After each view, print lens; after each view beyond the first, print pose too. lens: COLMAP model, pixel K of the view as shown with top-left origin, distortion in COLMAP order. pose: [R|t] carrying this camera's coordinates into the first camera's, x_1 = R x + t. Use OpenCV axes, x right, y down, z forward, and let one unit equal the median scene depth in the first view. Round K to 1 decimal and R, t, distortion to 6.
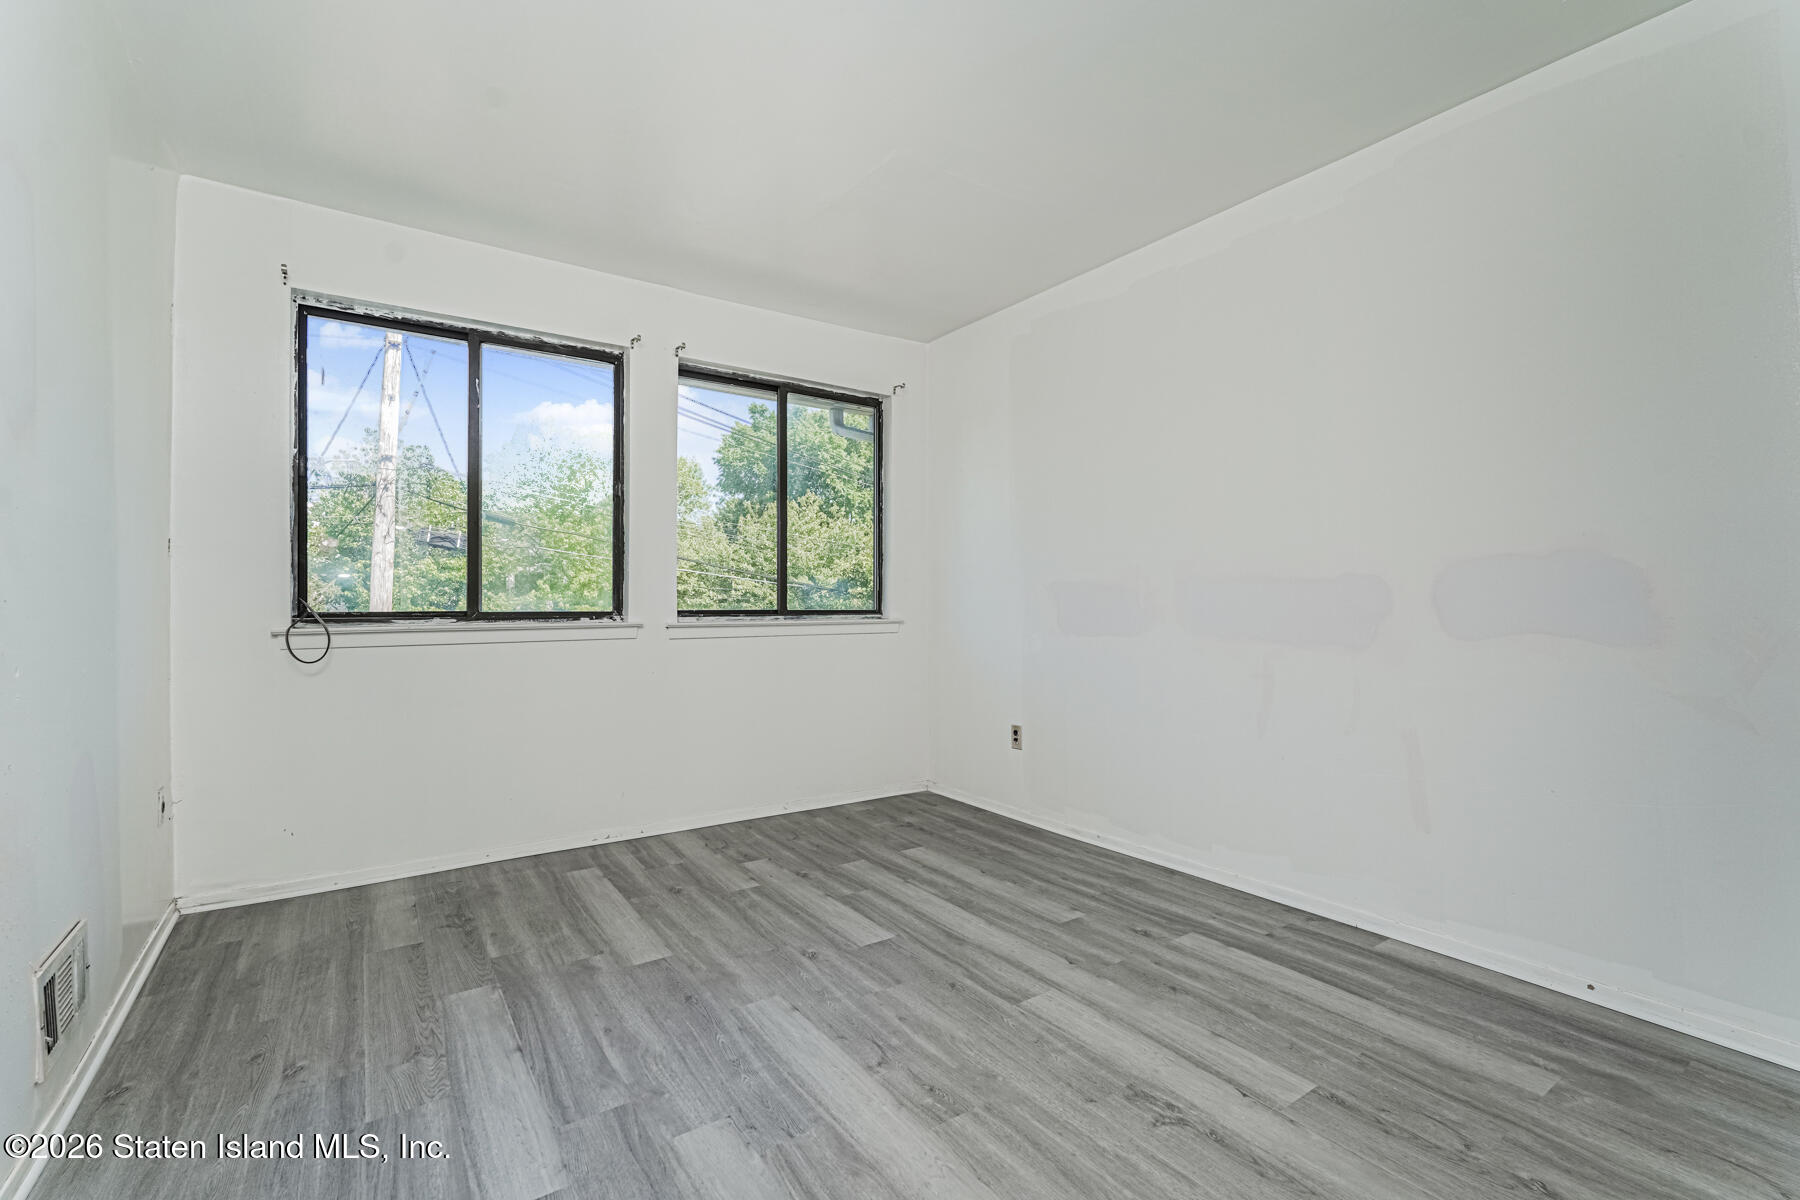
lens RADIAL K [[800.0, 0, 905.6], [0, 800.0, 608.3], [0, 0, 1]] dist [0.000162, -0.000010]
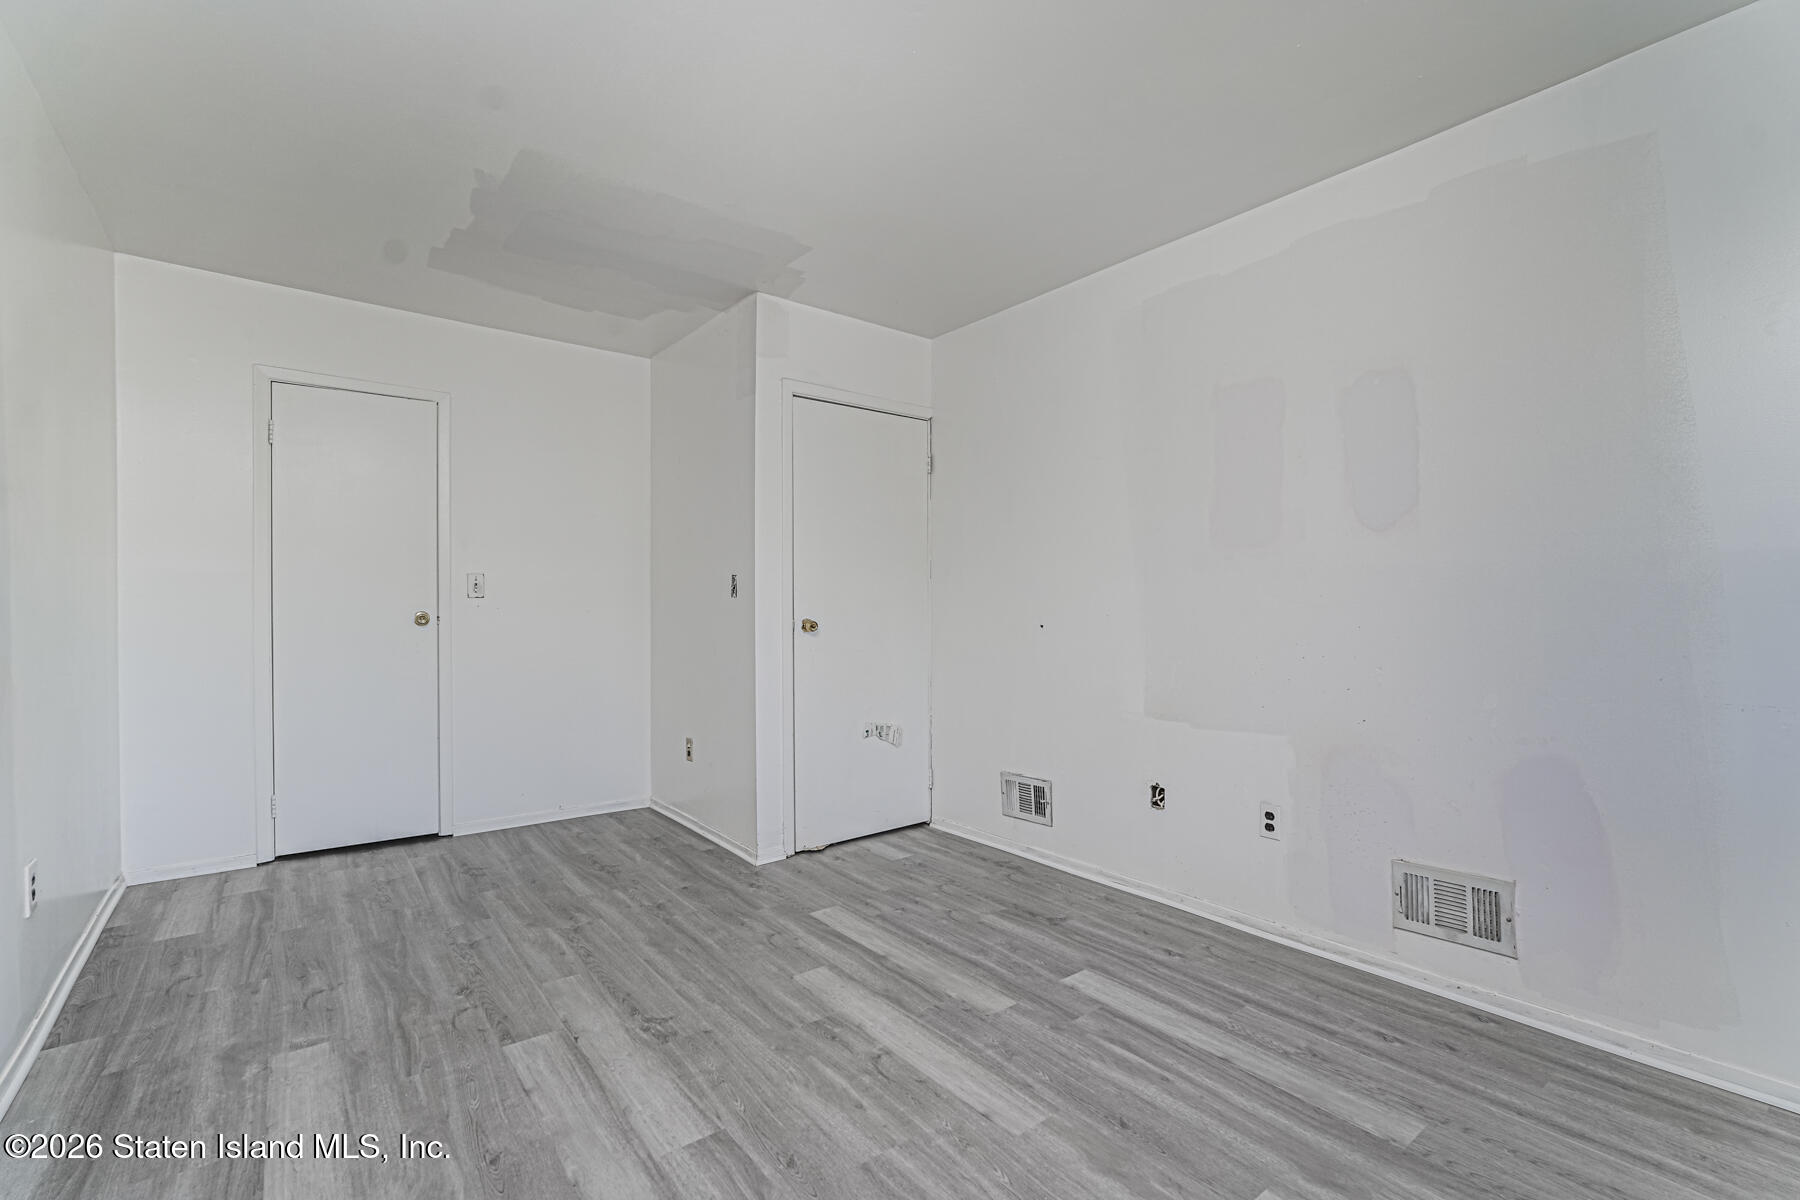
lens RADIAL K [[800.0, 0, 905.6], [0, 800.0, 608.3], [0, 0, 1]] dist [0.000162, -0.000010]
pose [[-0.998023, 0.003187, -0.062765, -0.001918], [0.002742, 0.999971, 0.007172, -0.049629], [0.062786, 0.006986, -0.998003, 2.079210]]
